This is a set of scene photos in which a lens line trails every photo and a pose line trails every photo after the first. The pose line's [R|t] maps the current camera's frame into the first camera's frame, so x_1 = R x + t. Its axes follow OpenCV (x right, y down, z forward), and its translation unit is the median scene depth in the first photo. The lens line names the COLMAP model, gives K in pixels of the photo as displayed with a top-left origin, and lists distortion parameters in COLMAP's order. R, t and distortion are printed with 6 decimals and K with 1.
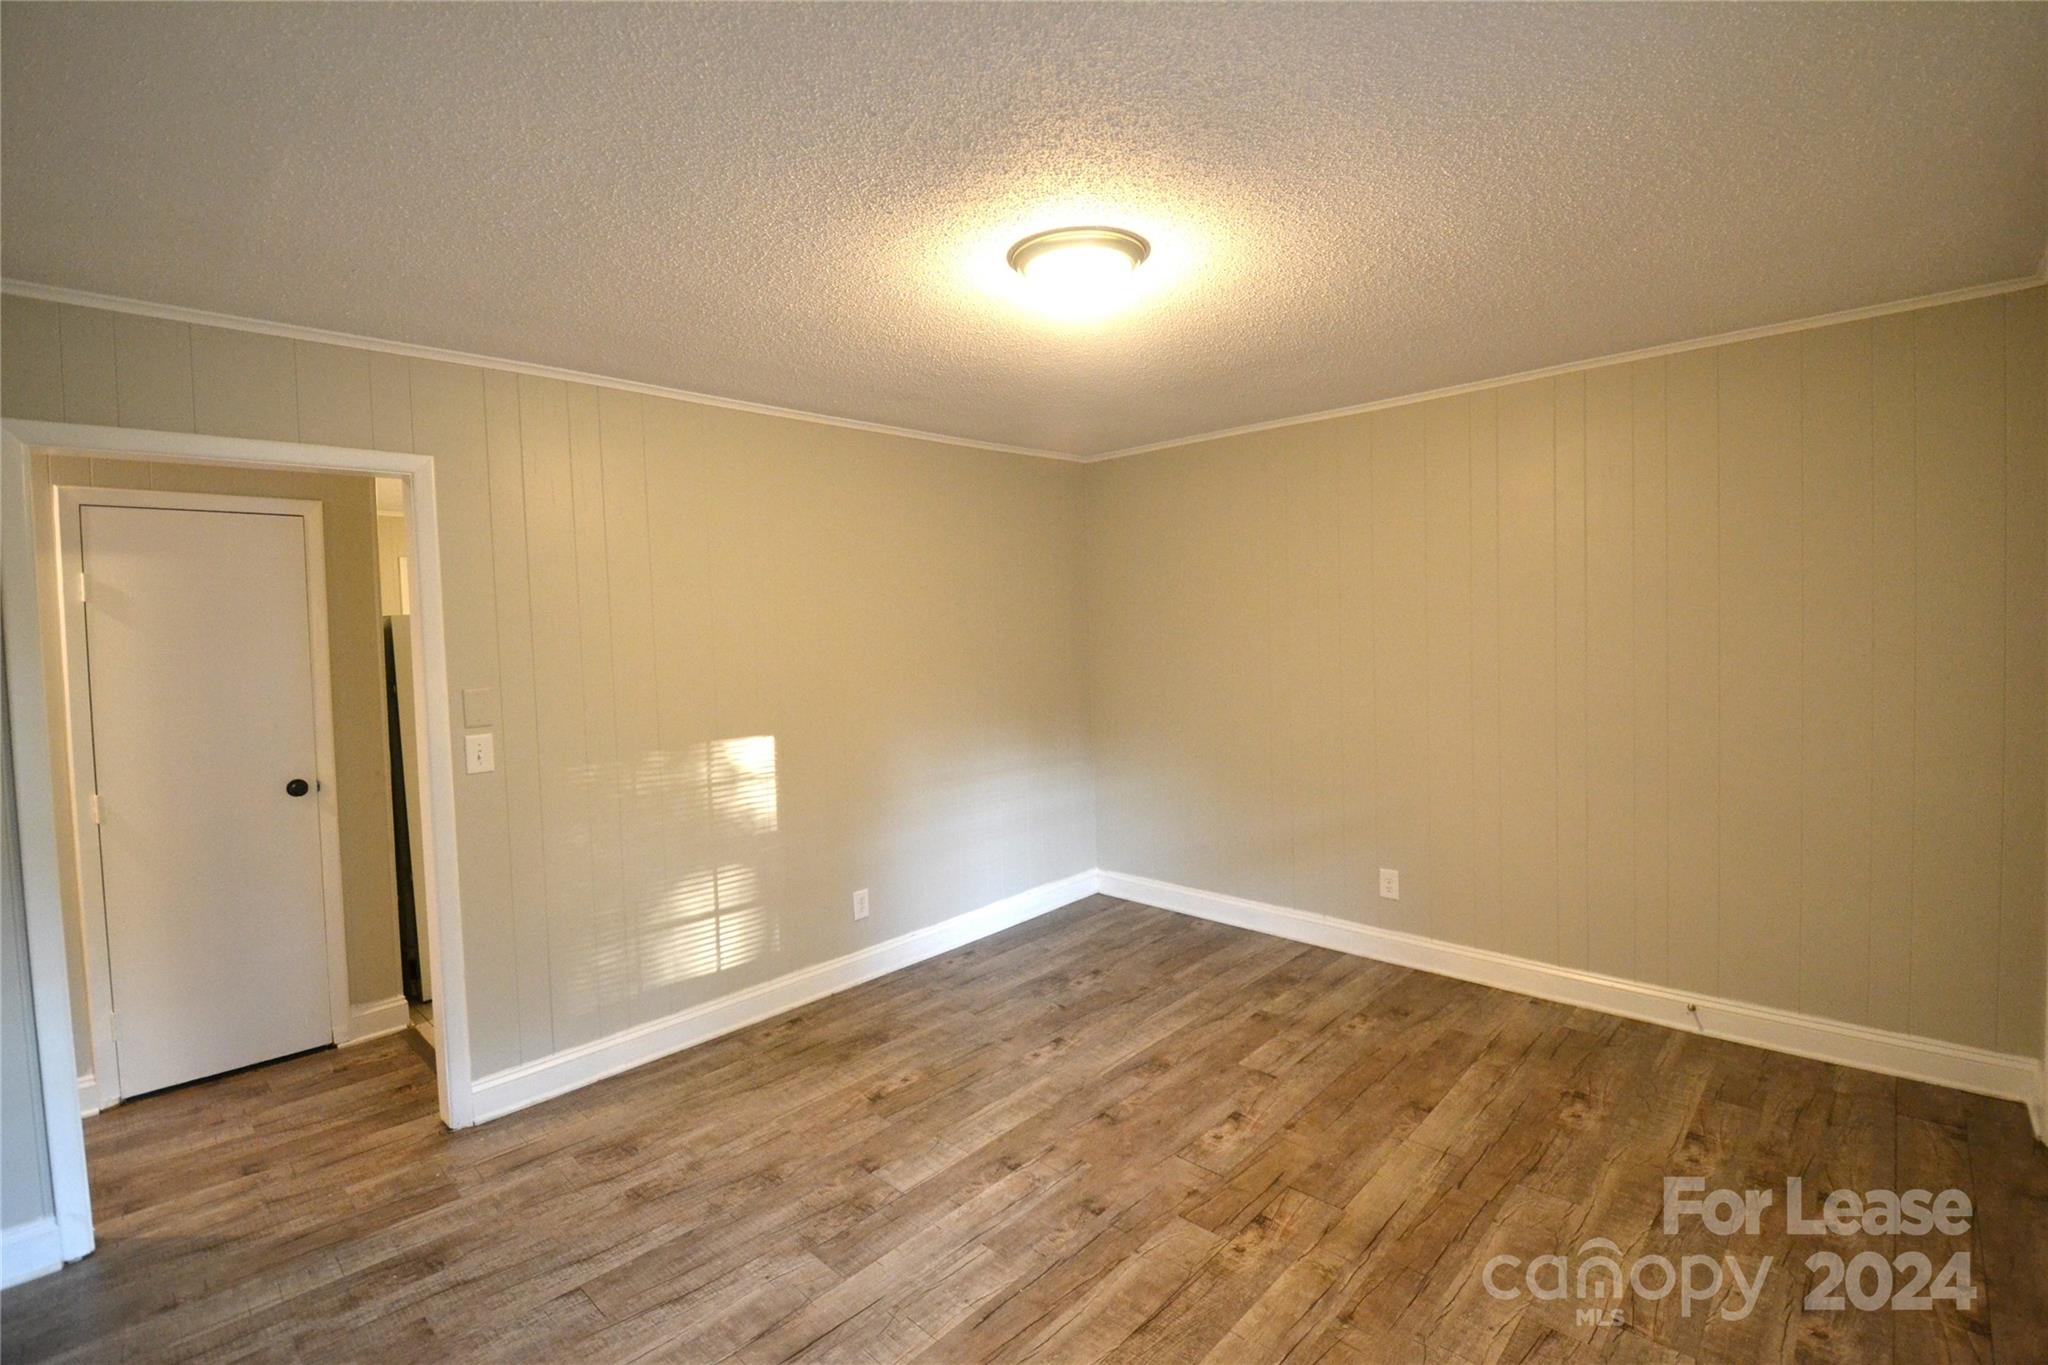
lens RADIAL K [[915.1, 0, 1029.0], [0, 915.1, 665.9], [0, 0, 1]] dist [0.036343, -0.031687]
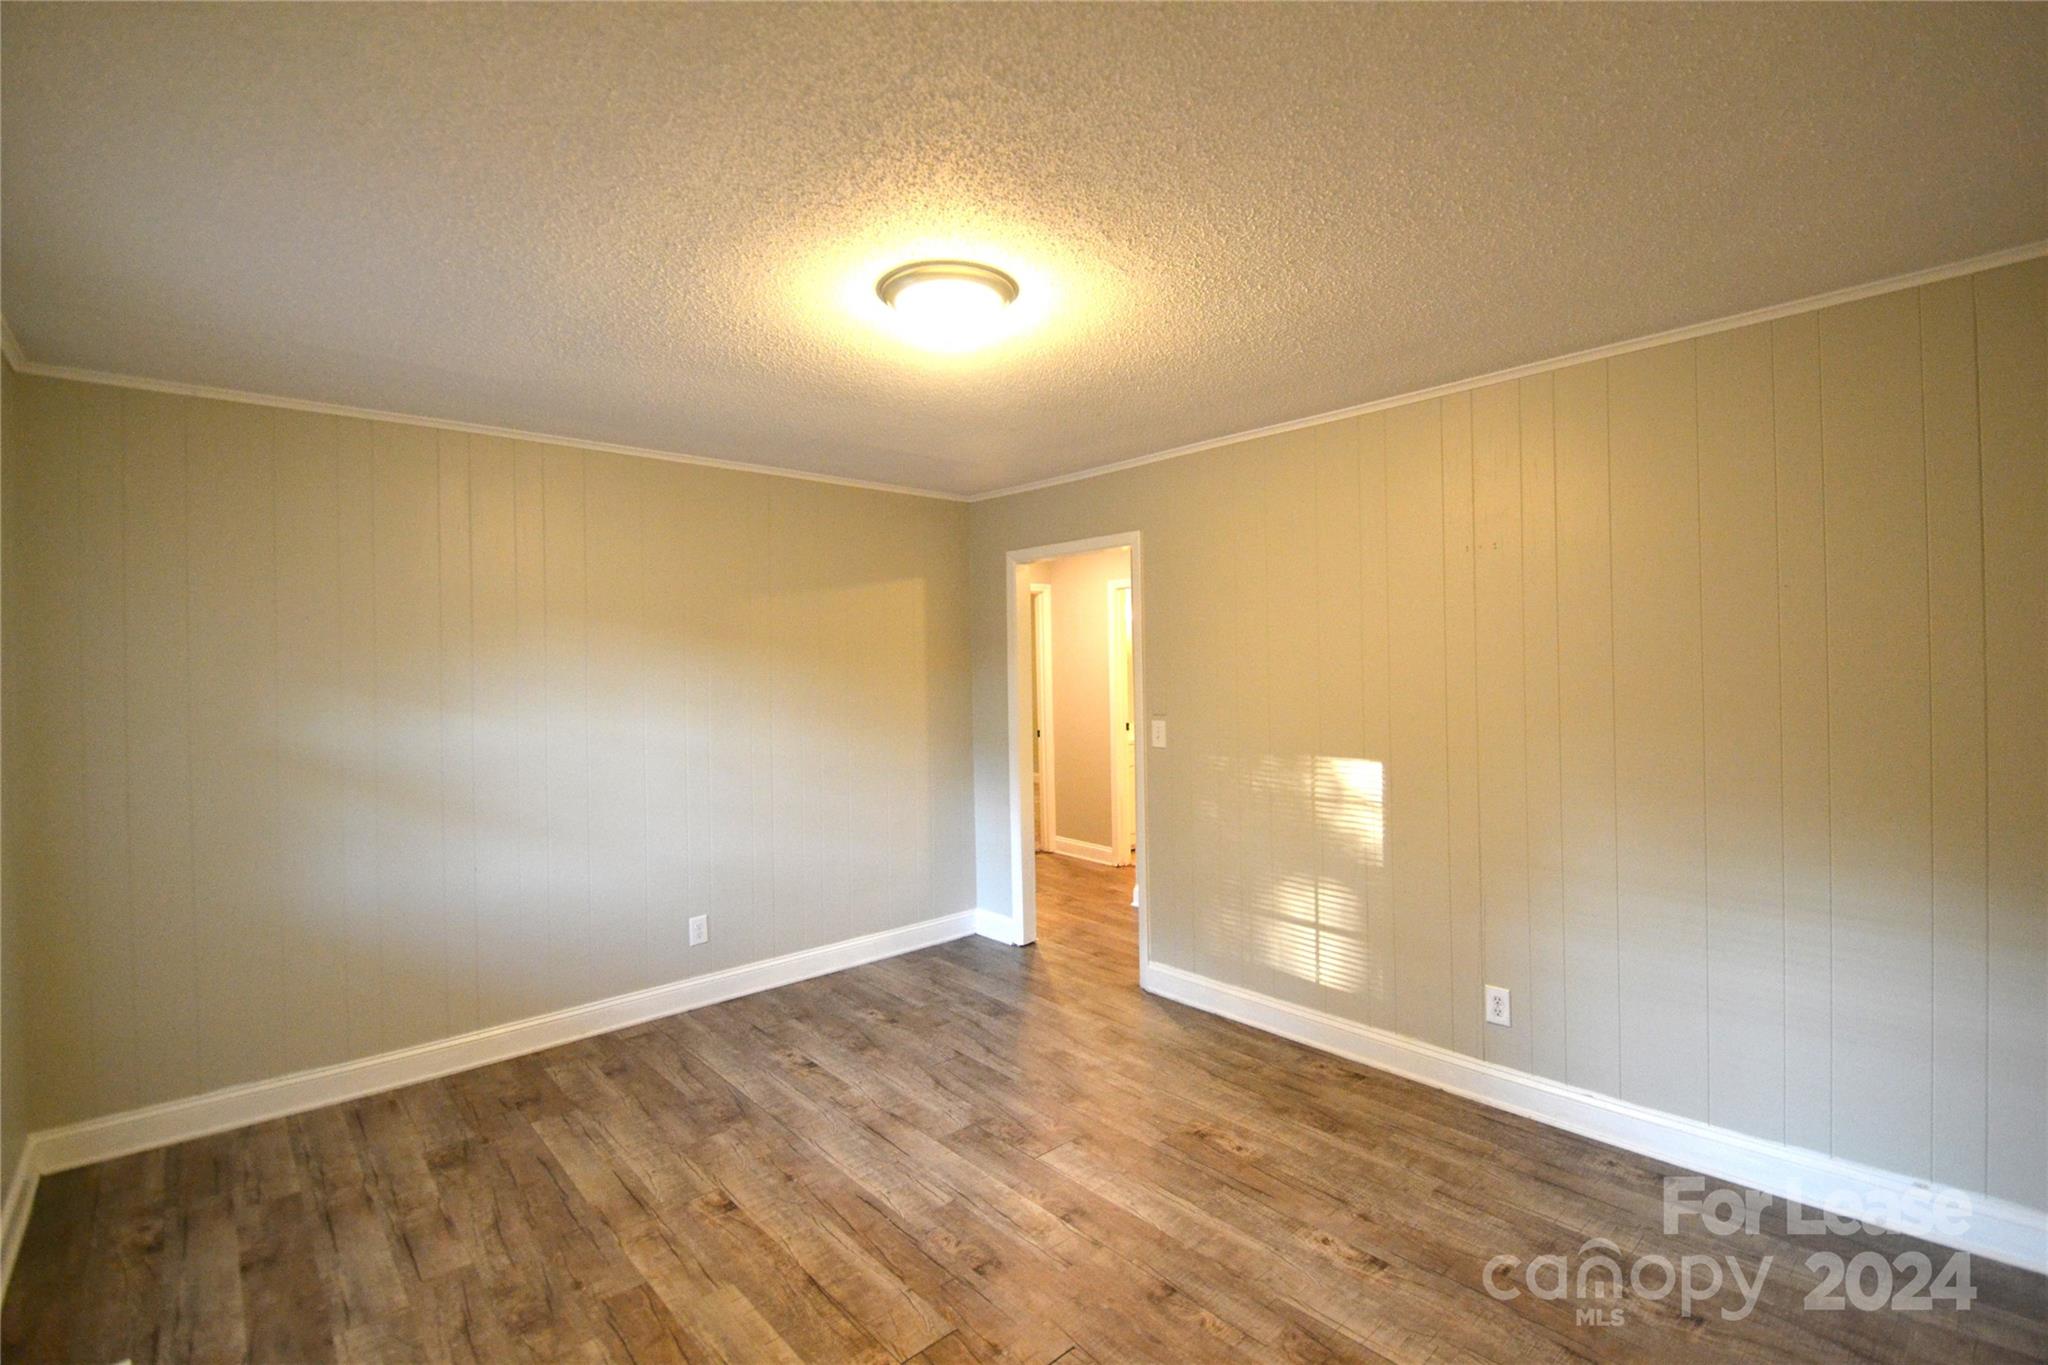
lens RADIAL K [[915.1, 0, 1029.0], [0, 915.1, 665.9], [0, 0, 1]] dist [0.036343, -0.031687]
pose [[-0.078760, 0.032270, -0.996371, 0.805387], [-0.018216, 0.999262, 0.033804, -0.053196], [0.996727, 0.020813, -0.078114, 0.894129]]
